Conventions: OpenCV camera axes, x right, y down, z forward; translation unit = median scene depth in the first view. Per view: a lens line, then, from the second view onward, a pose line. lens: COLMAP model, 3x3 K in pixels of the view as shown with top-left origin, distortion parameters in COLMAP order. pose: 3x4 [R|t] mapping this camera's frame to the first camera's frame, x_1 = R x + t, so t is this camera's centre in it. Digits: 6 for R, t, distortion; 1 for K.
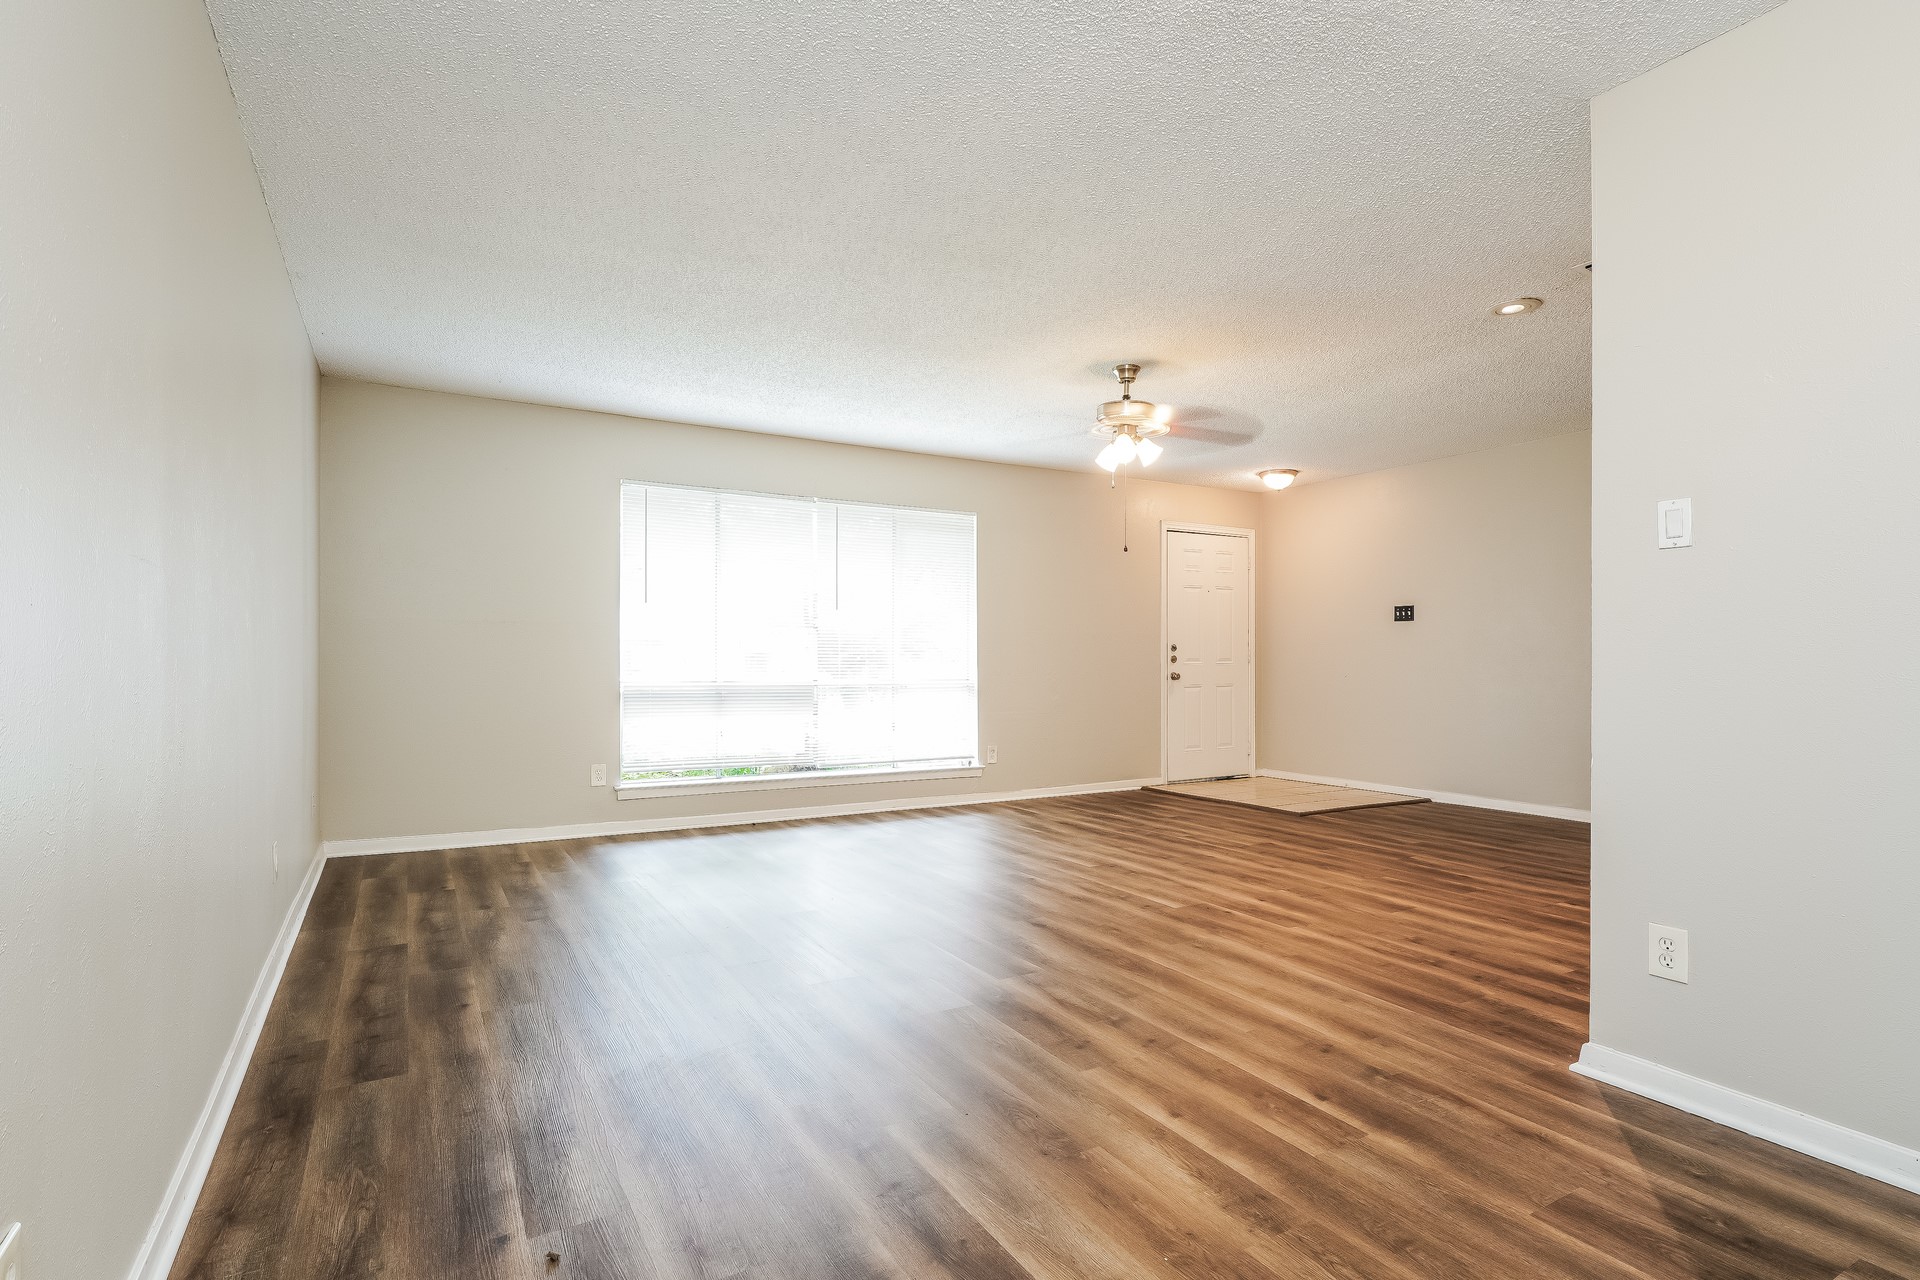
lens RADIAL K [[959.7, 0, 961.8], [0, 959.7, 634.6], [0, 0, 1]] dist [-0.000812, -0.000386]
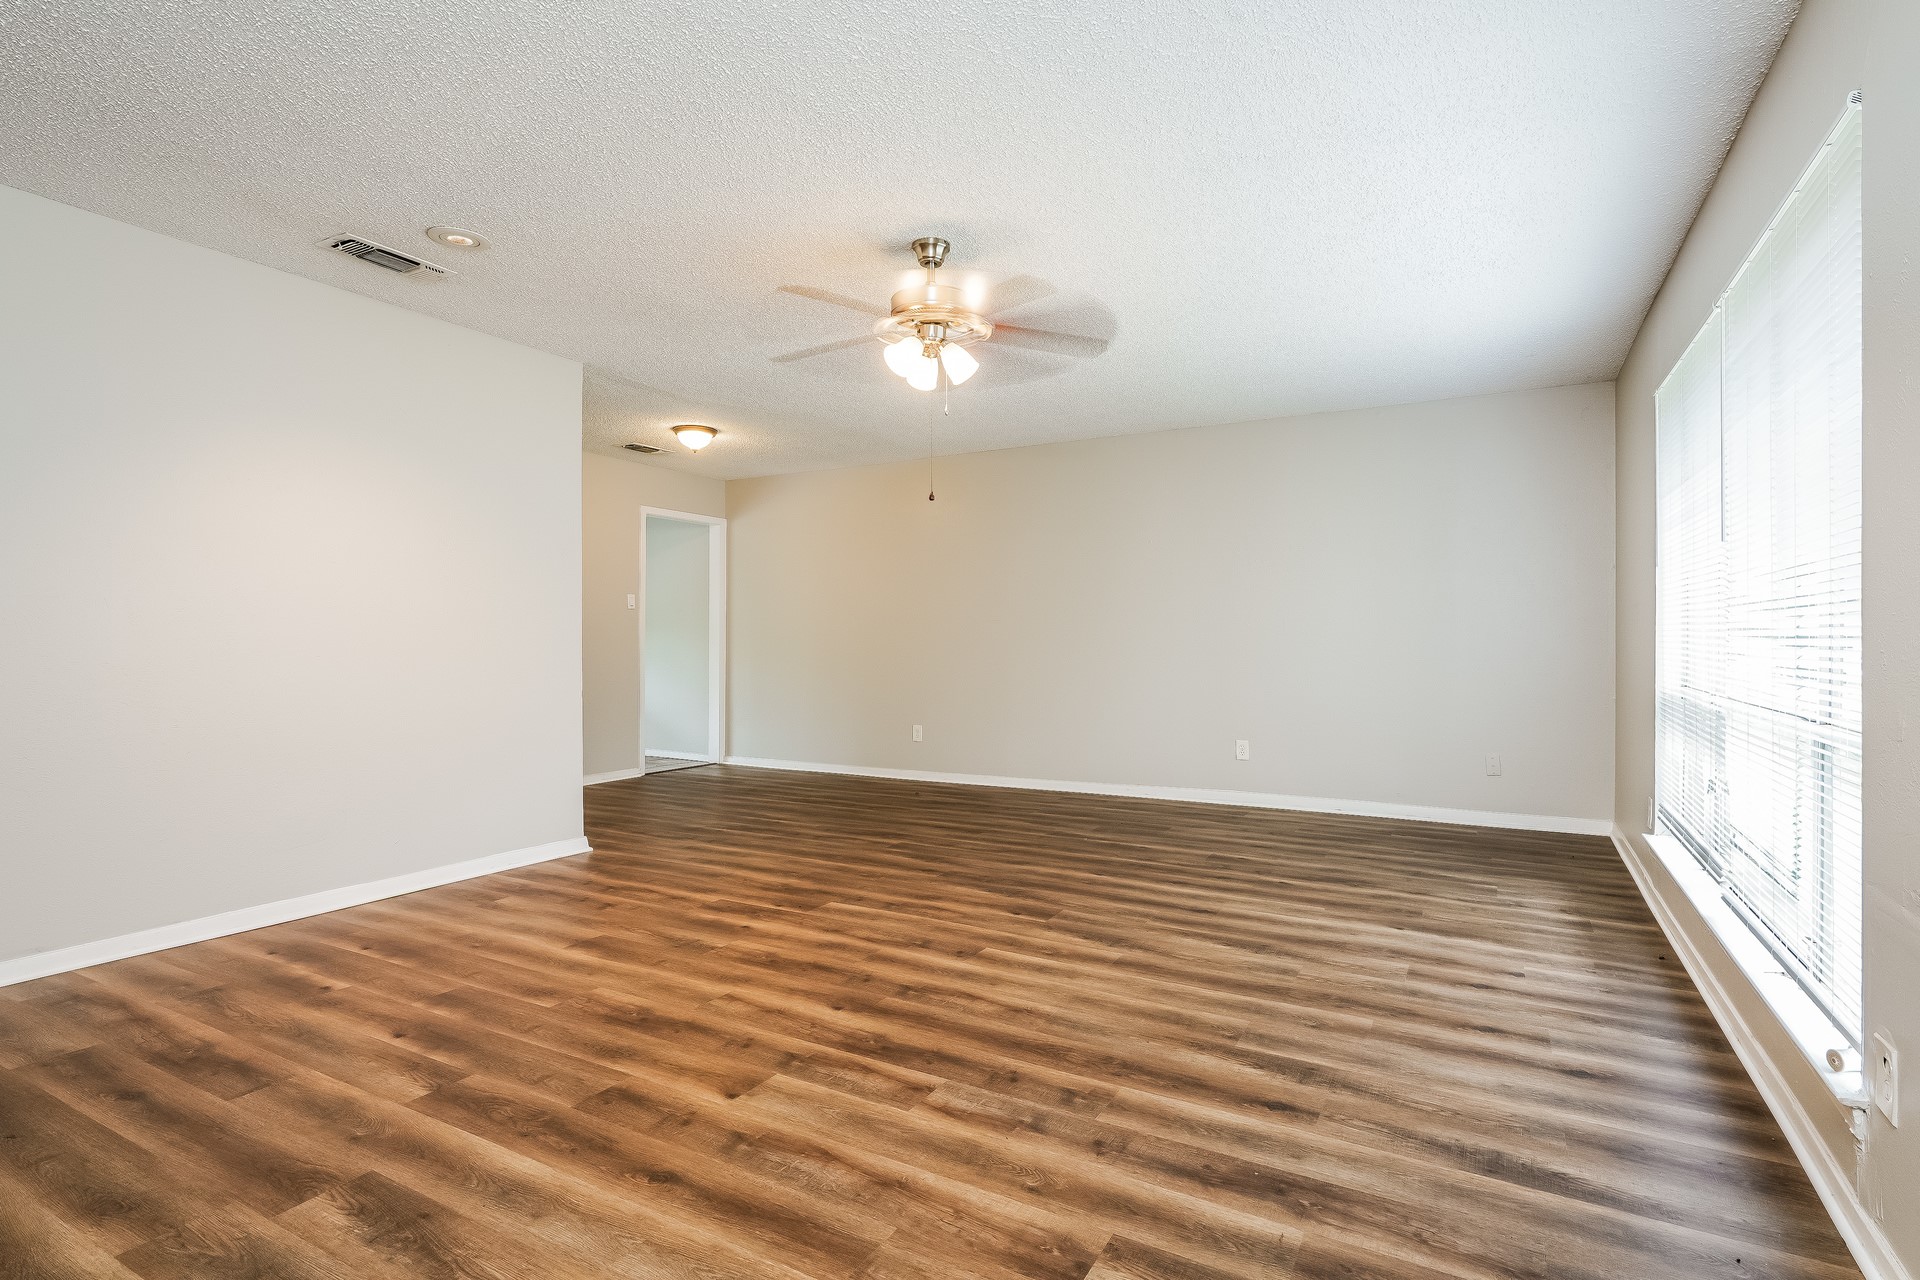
lens RADIAL K [[959.7, 0, 961.8], [0, 959.7, 634.6], [0, 0, 1]] dist [-0.000812, -0.000386]
pose [[-0.860401, 0.000177, -0.509618, 0.620602], [0.006912, 0.999912, -0.011322, 0.023846], [0.509571, -0.013264, -0.860326, 1.955224]]
